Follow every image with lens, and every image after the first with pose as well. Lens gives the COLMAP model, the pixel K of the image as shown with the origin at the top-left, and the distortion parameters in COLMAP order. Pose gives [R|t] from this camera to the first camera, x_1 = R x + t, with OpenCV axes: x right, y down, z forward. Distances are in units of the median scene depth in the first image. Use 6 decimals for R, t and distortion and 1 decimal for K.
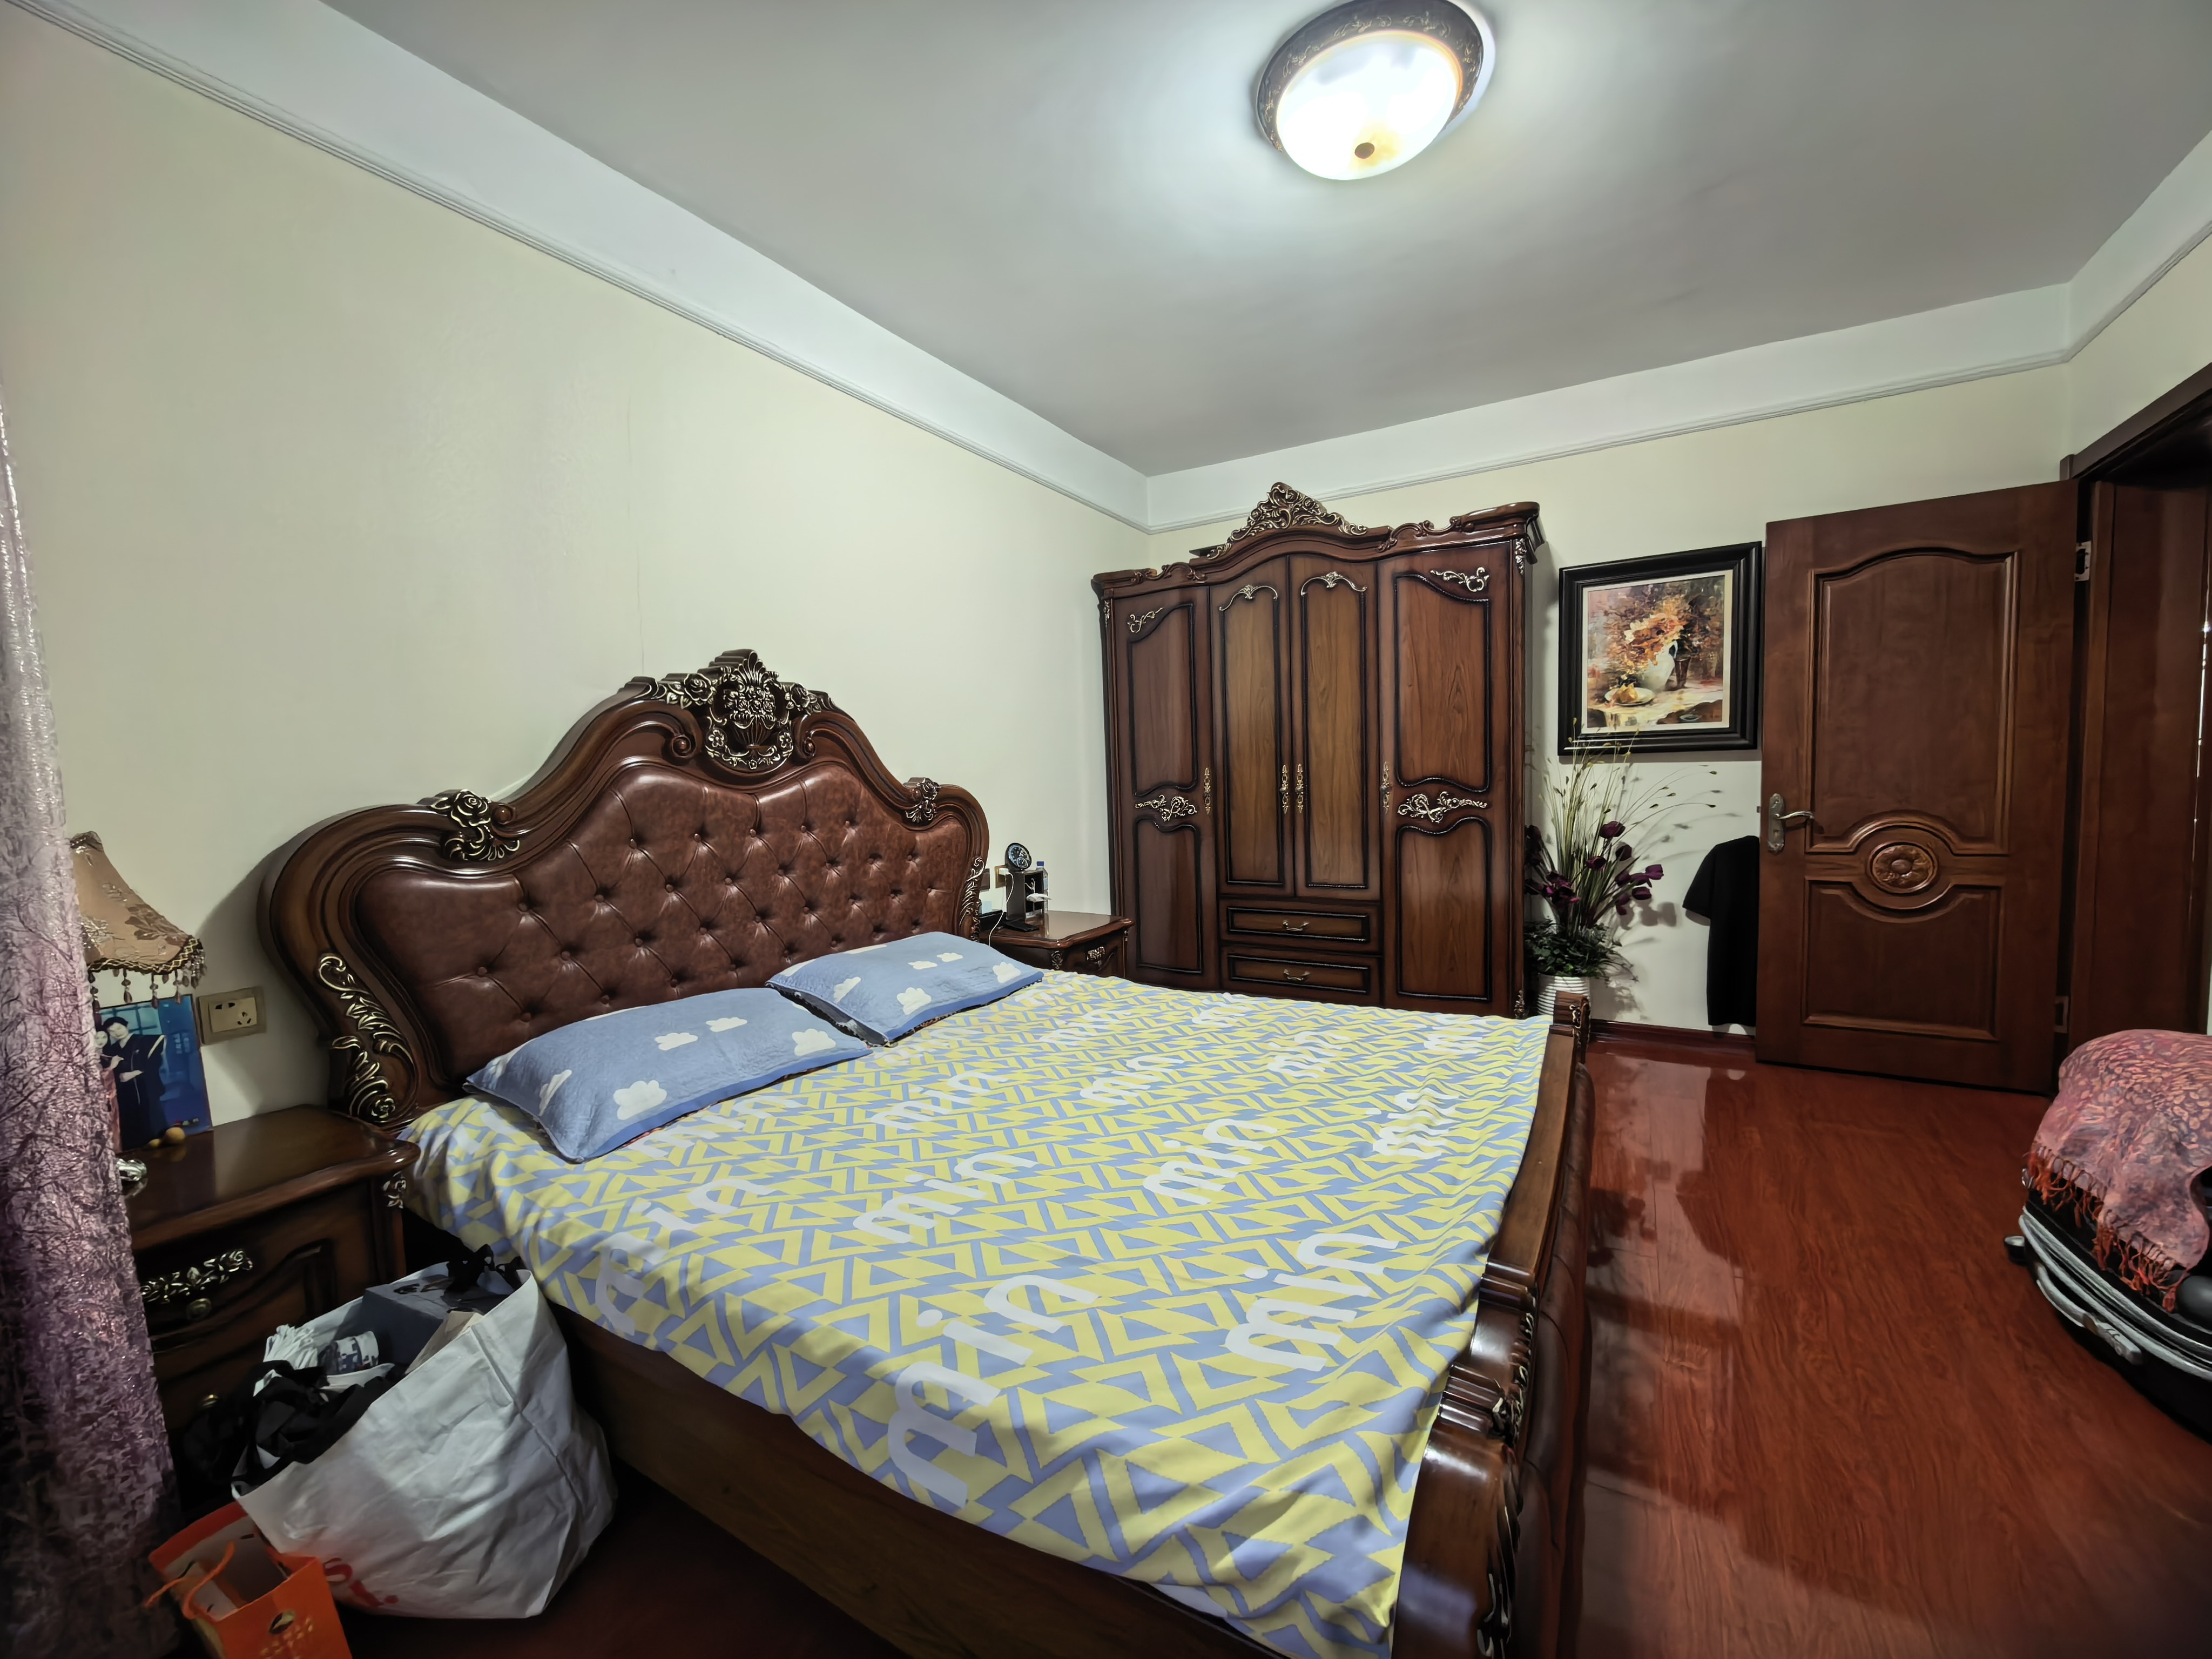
lens RADIAL K [[865.3, 0, 1106.0], [0, 865.3, 837.3], [0, 0, 1]] dist [-0.007613, -0.000039]
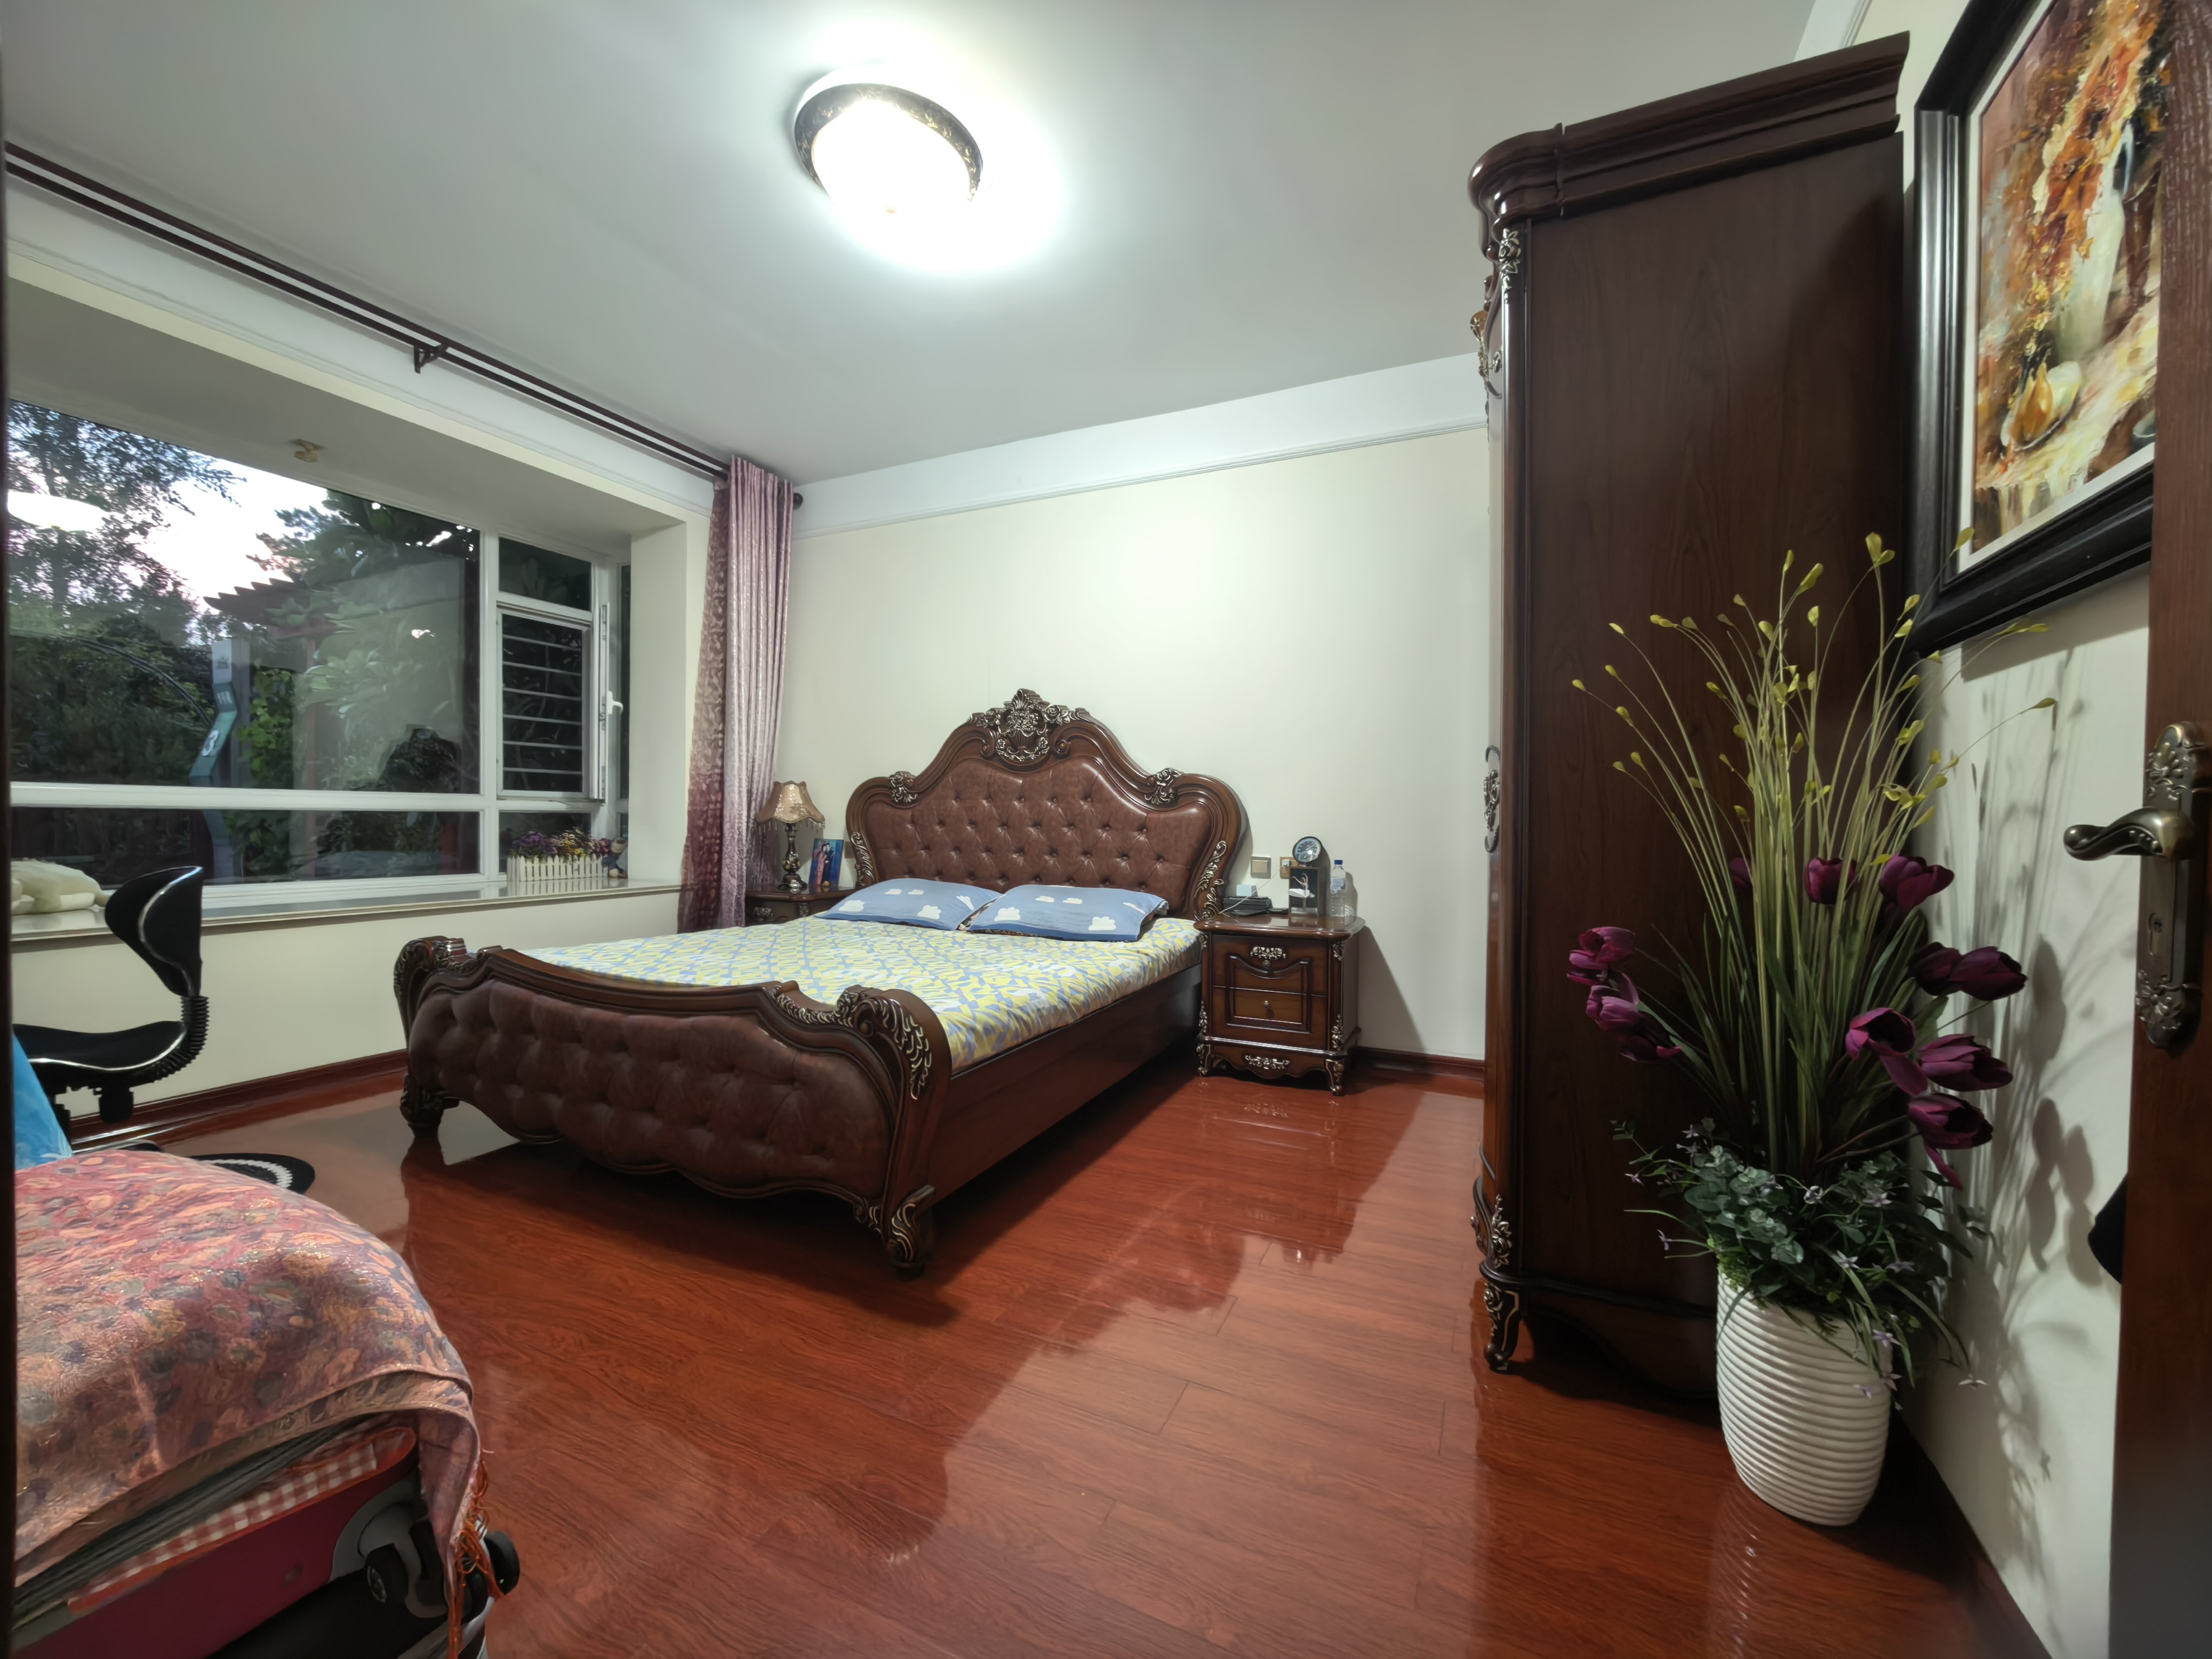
lens RADIAL K [[865.3, 0, 1106.0], [0, 865.3, 837.3], [0, 0, 1]] dist [-0.007613, -0.000039]
pose [[0.100923, 0.048081, -0.993732, 1.176957], [-0.090523, 0.995132, 0.038956, -0.013876], [0.990767, 0.086024, 0.104784, 0.941886]]
